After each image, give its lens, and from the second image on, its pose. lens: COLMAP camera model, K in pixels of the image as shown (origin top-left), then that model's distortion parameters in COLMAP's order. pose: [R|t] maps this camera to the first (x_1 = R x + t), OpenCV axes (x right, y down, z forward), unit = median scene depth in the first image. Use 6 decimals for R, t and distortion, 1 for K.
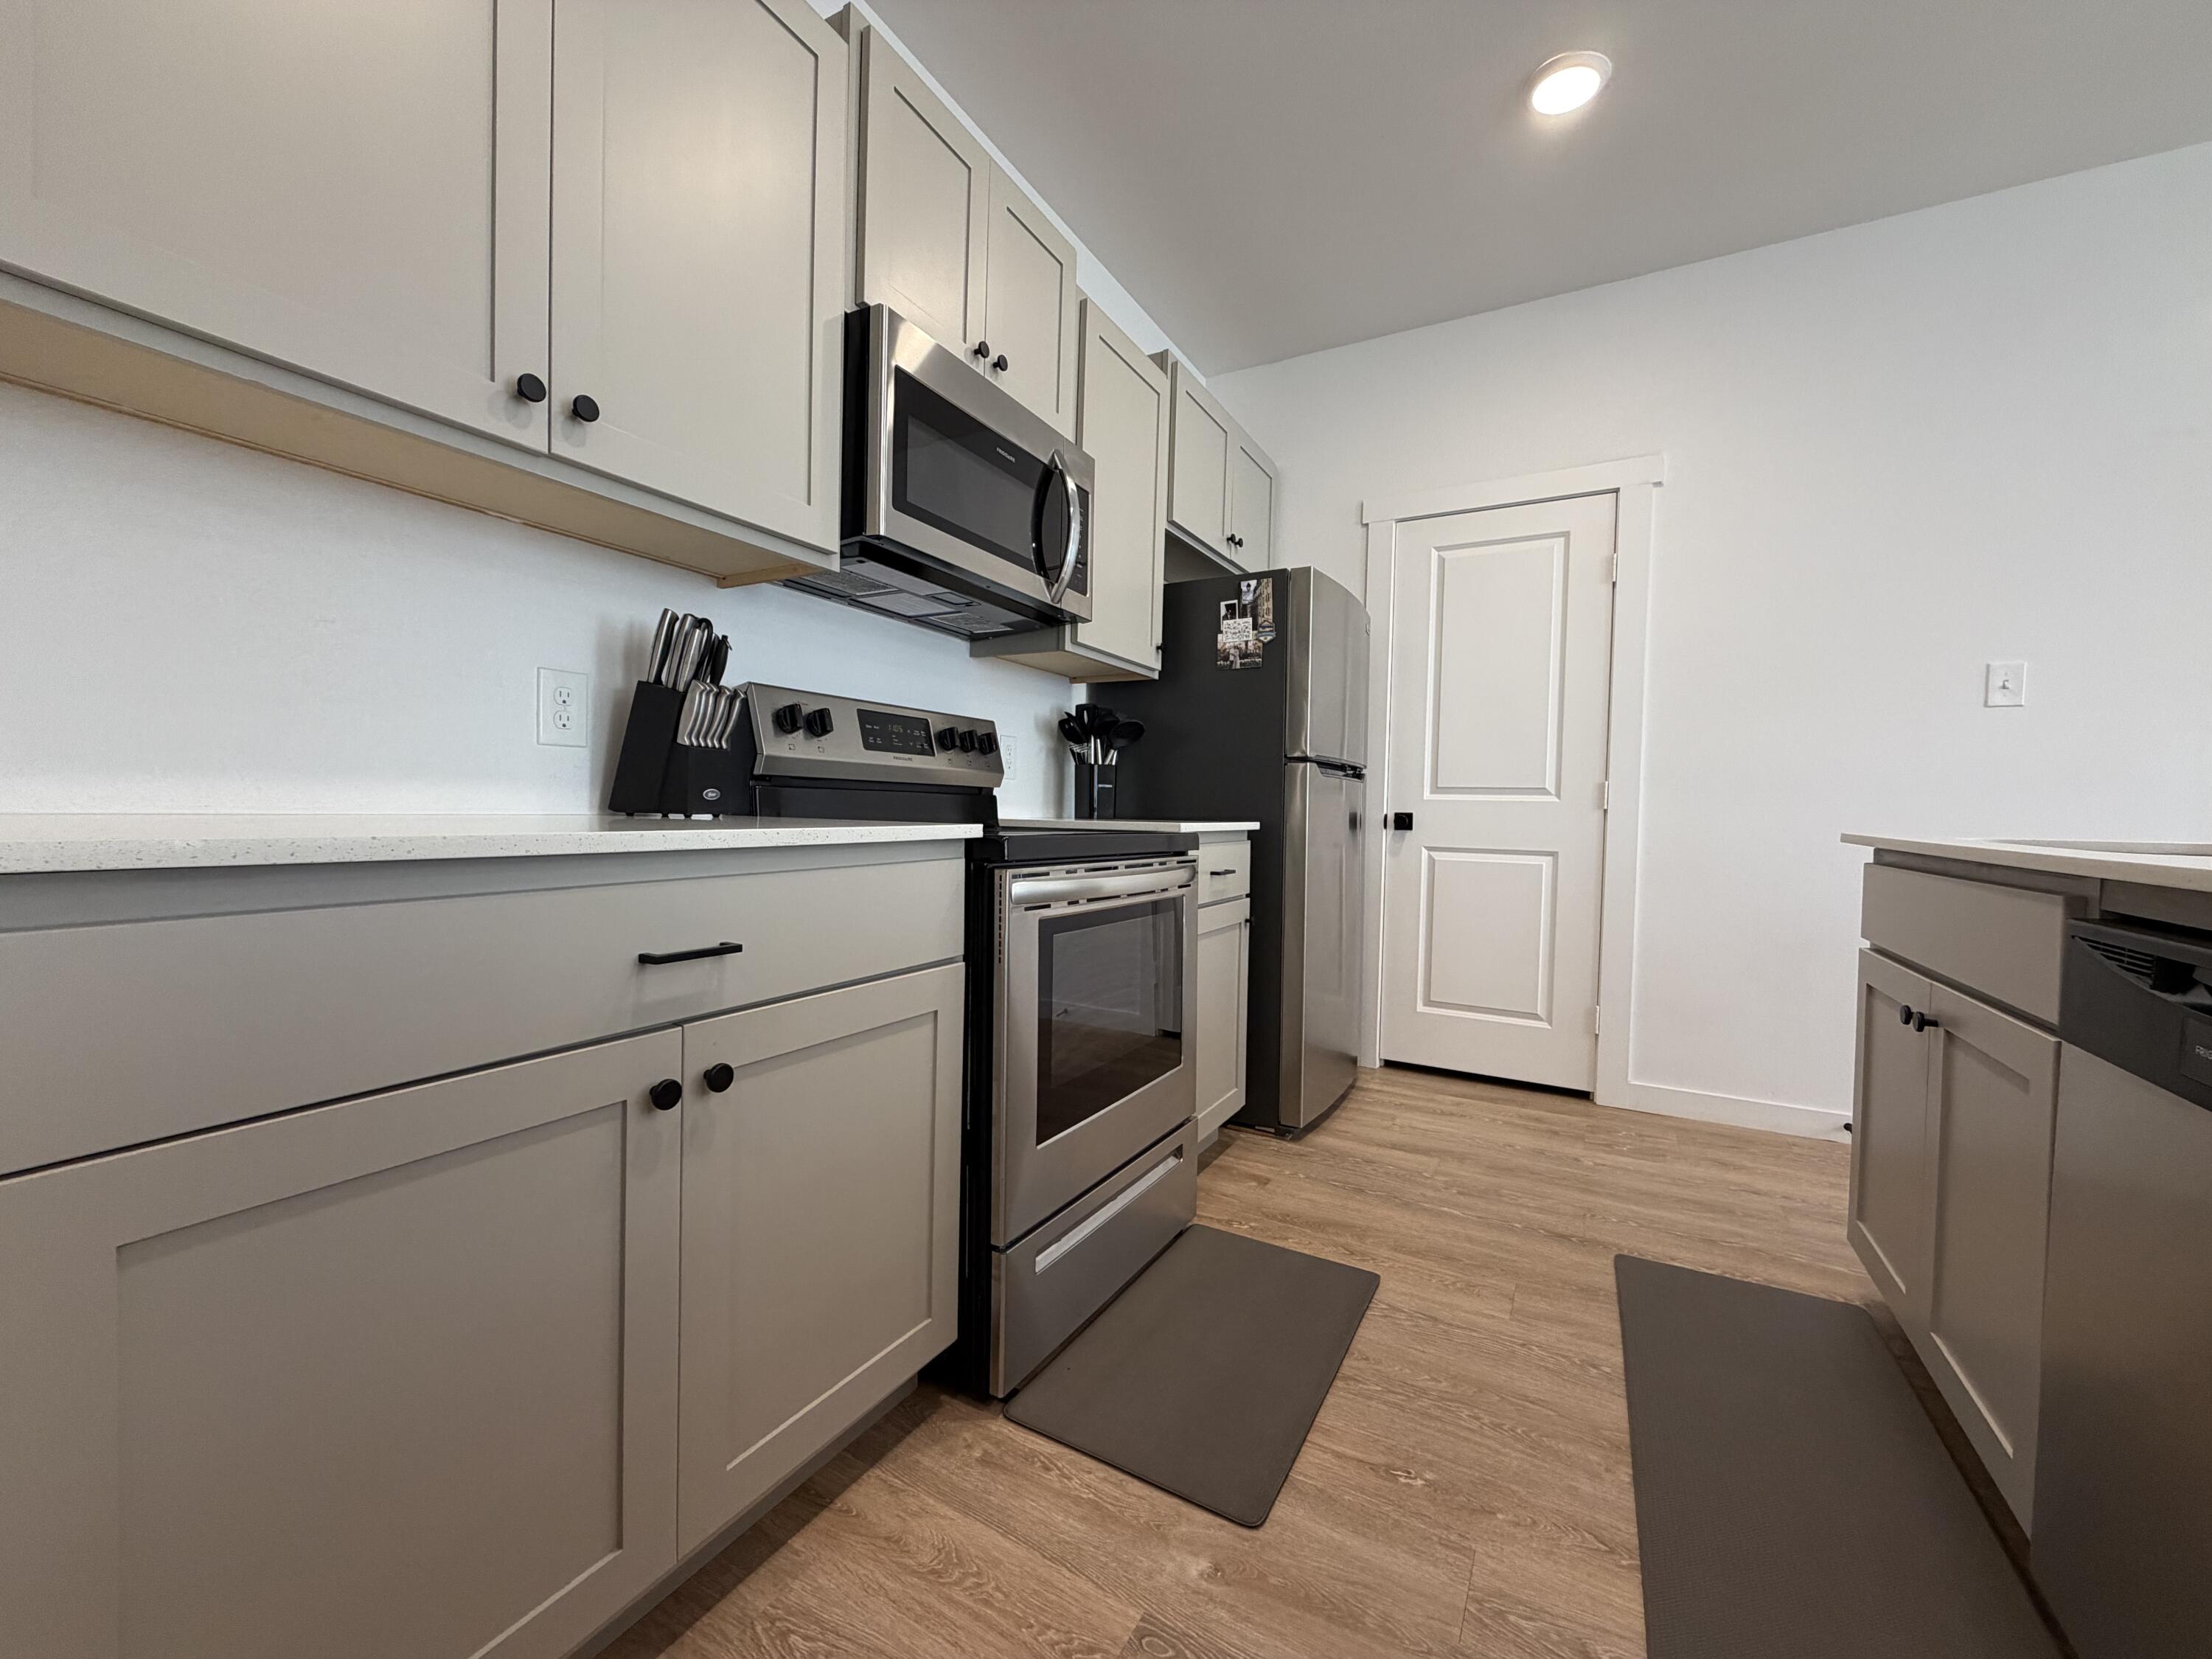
lens RADIAL K [[879.5, 0, 1100.6], [0, 879.5, 831.8], [0, 0, 1]] dist [-0.001415, 0.000493]
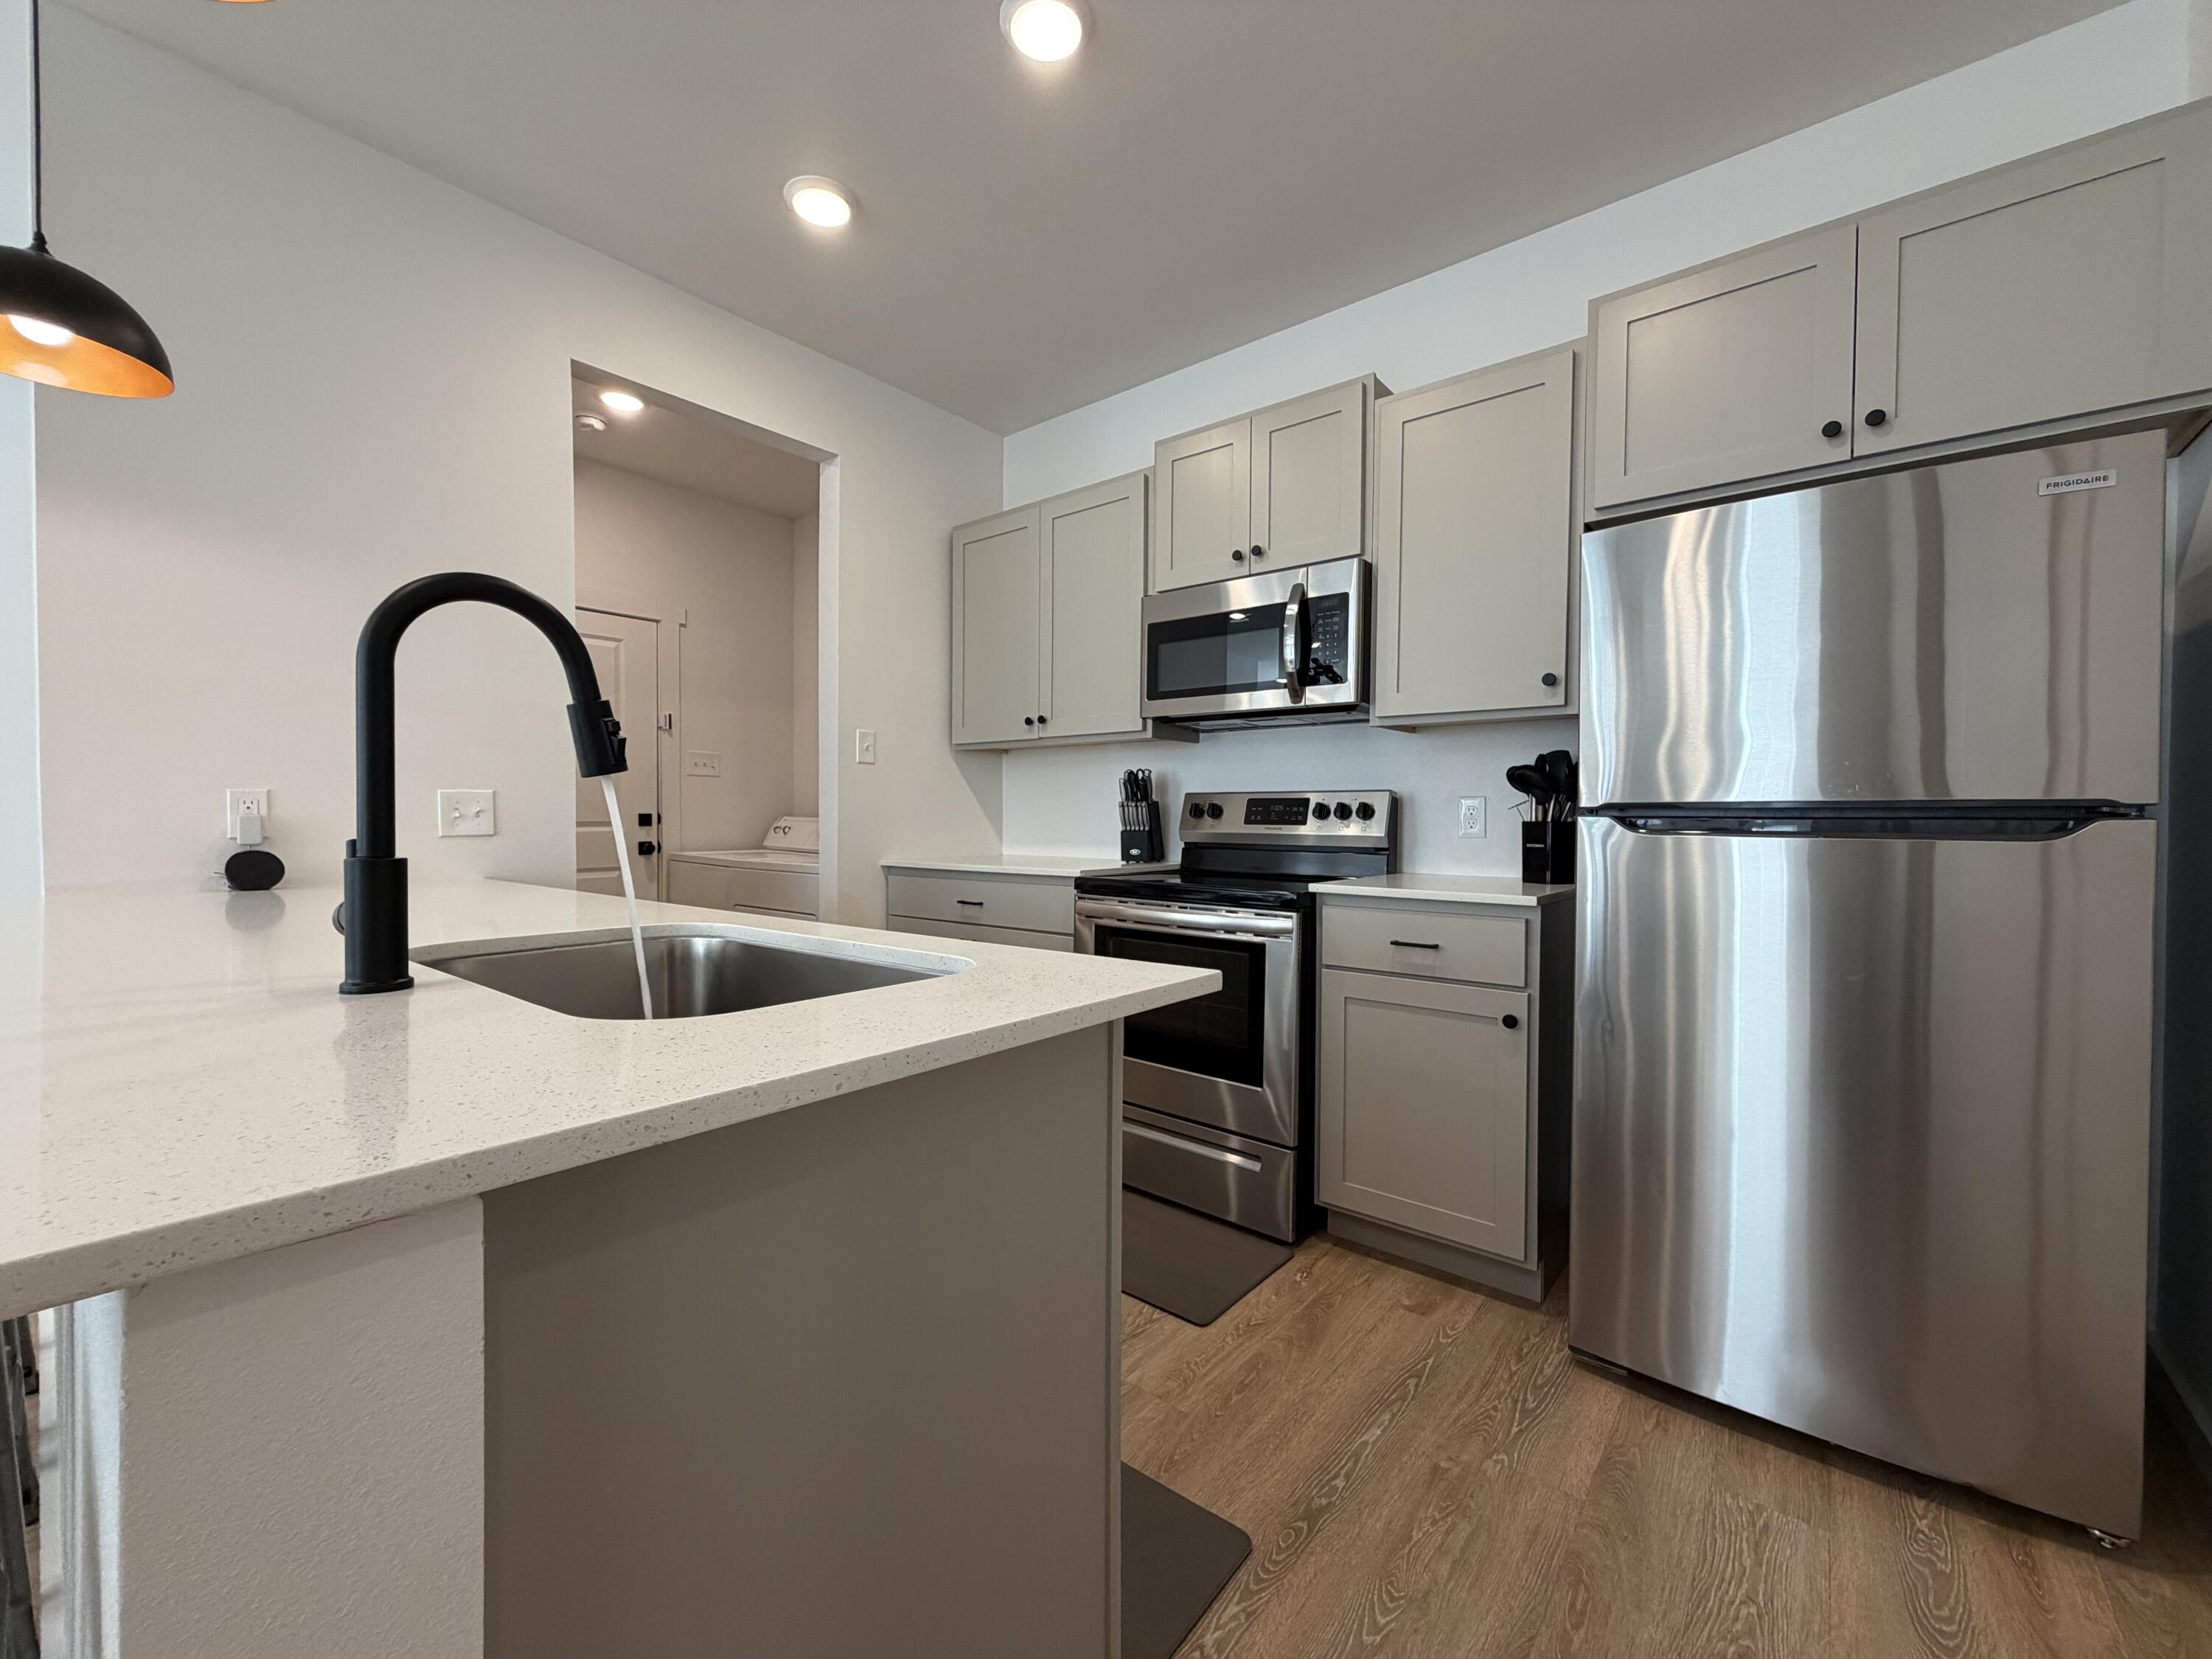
lens RADIAL K [[879.5, 0, 1099.5], [0, 879.5, 832.4], [0, 0, 1]] dist [-0.001415, 0.000493]
pose [[-0.174164, -0.005270, -0.984703, 1.052656], [-0.037193, 0.999307, 0.001230, -0.056511], [0.984014, 0.036838, -0.174239, 0.803084]]
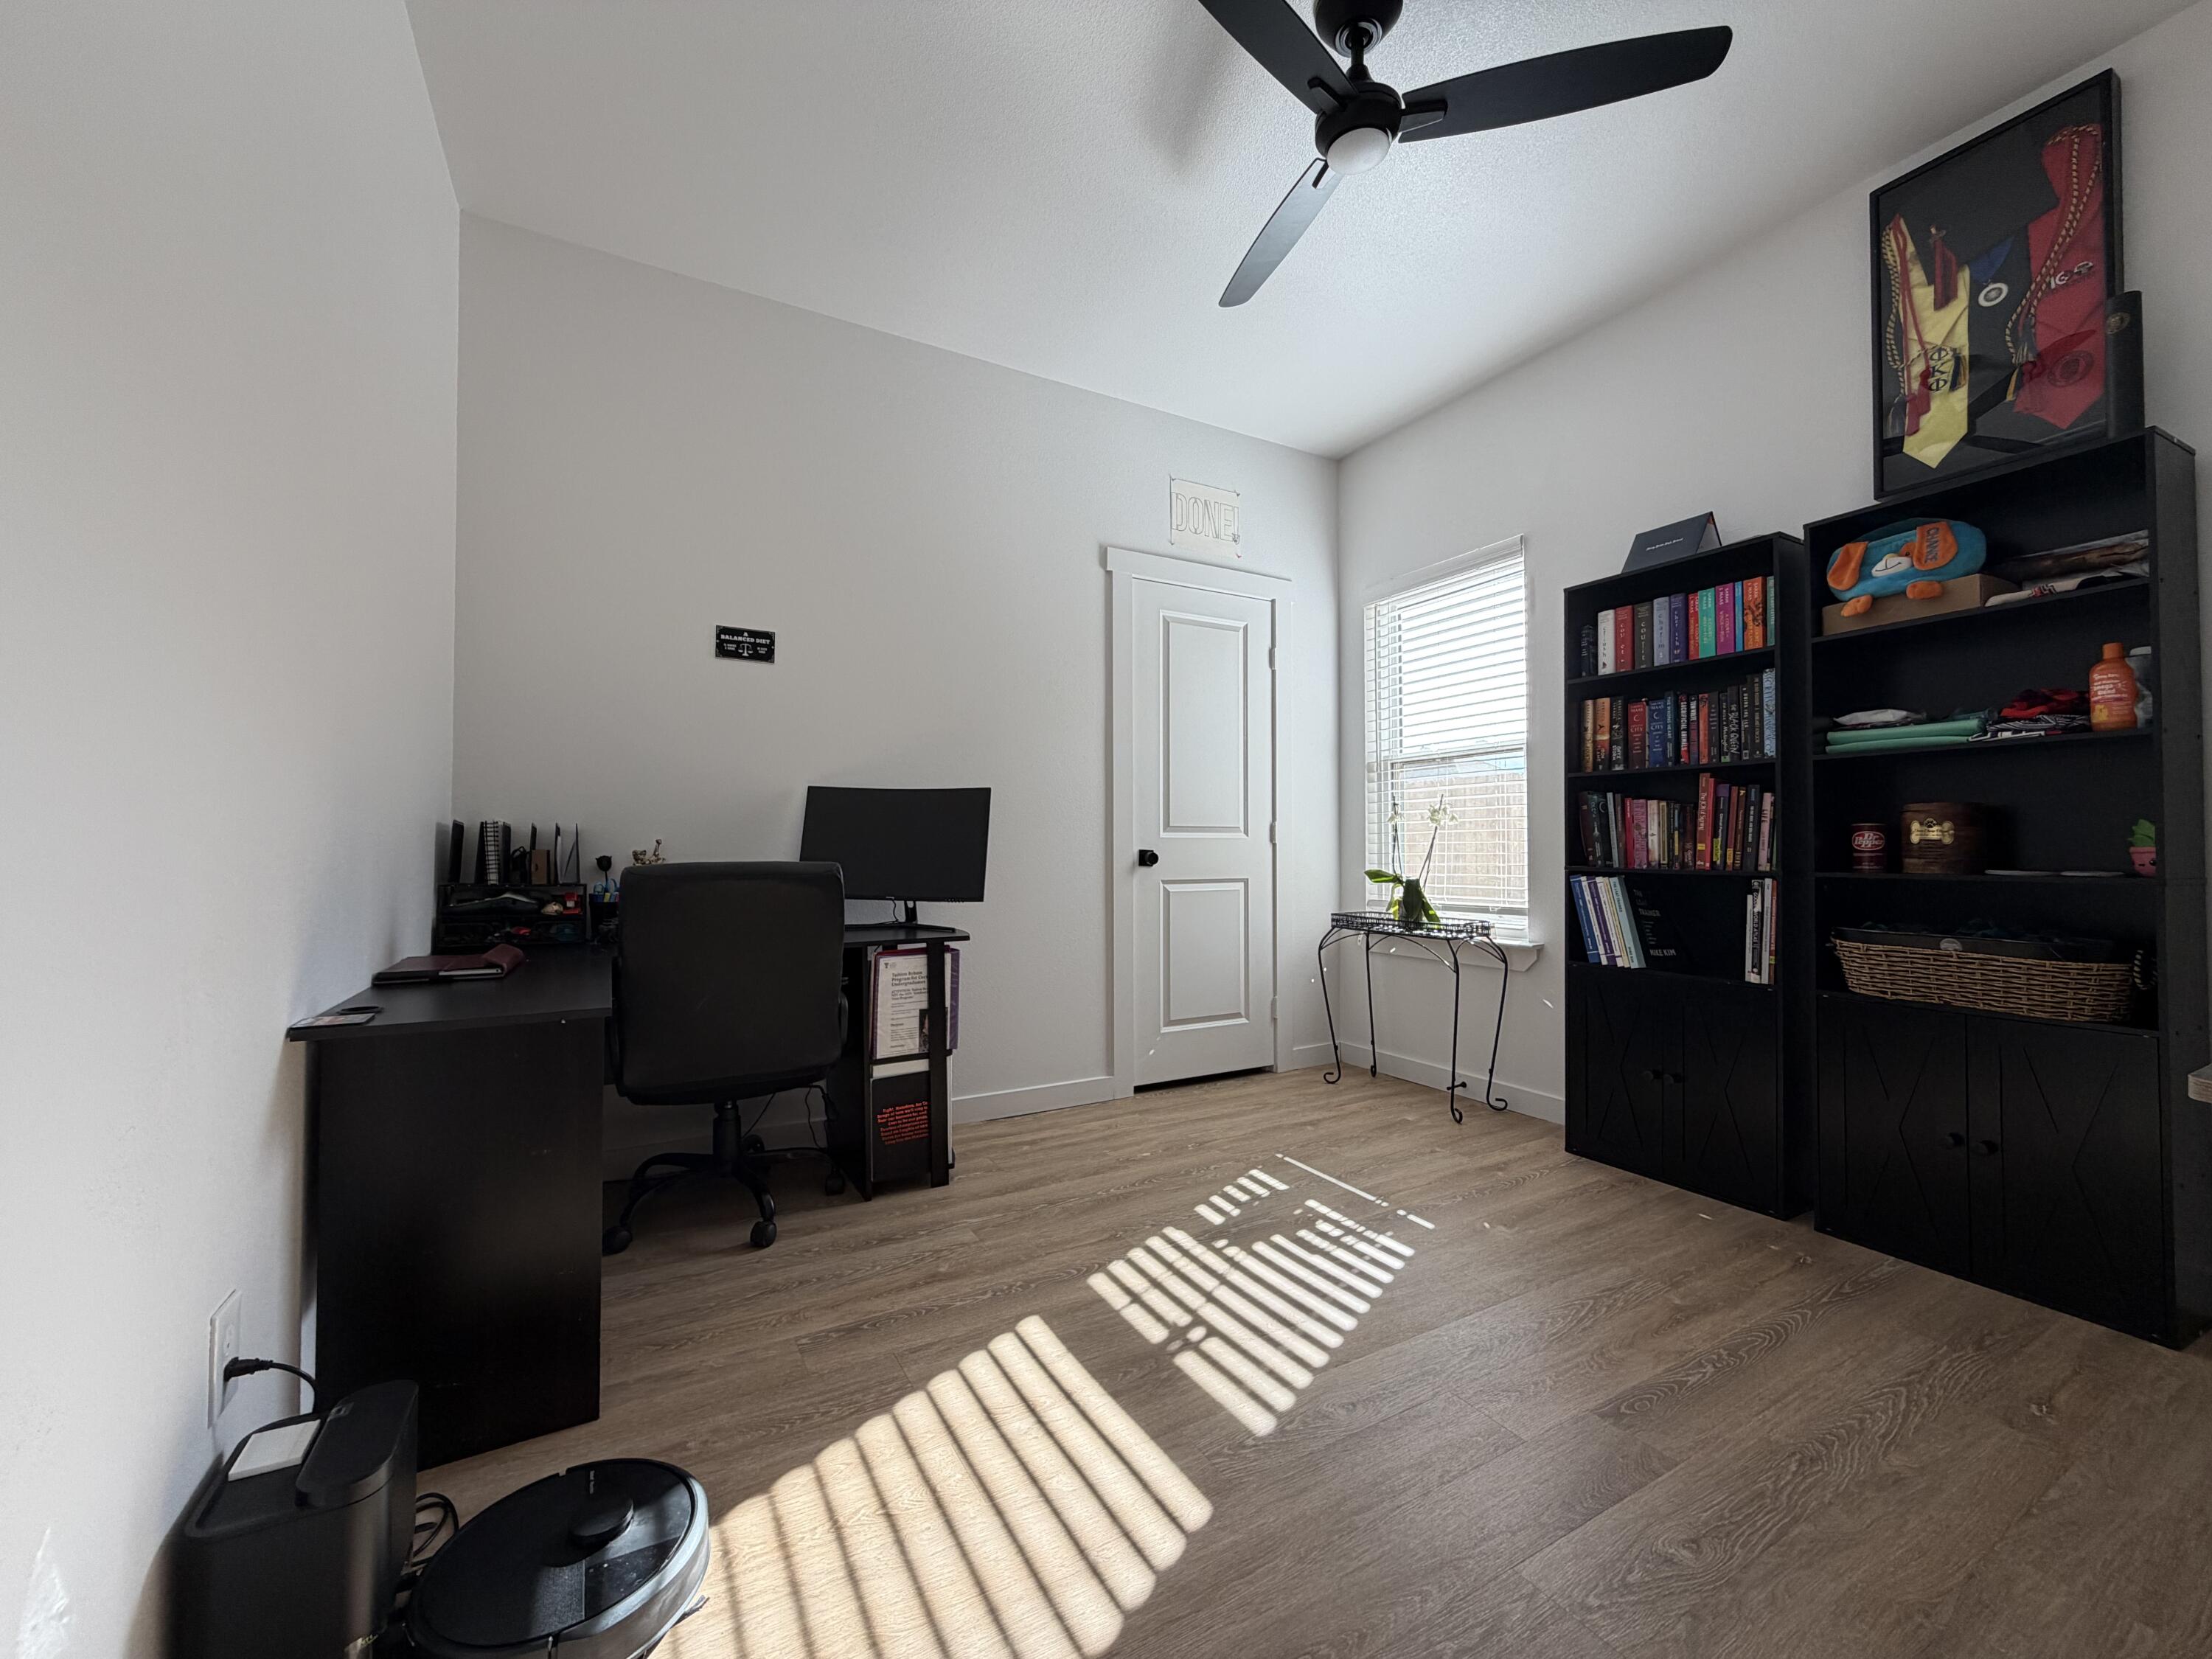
lens RADIAL K [[879.5, 0, 1093.9], [0, 879.5, 836.7], [0, 0, 1]] dist [-0.001415, 0.000493]
pose [[0.518243, -0.013603, 0.855125, -0.834830], [0.034938, 0.999376, -0.005276, -0.047201], [-0.854519, 0.032611, 0.518395, 0.693534]]
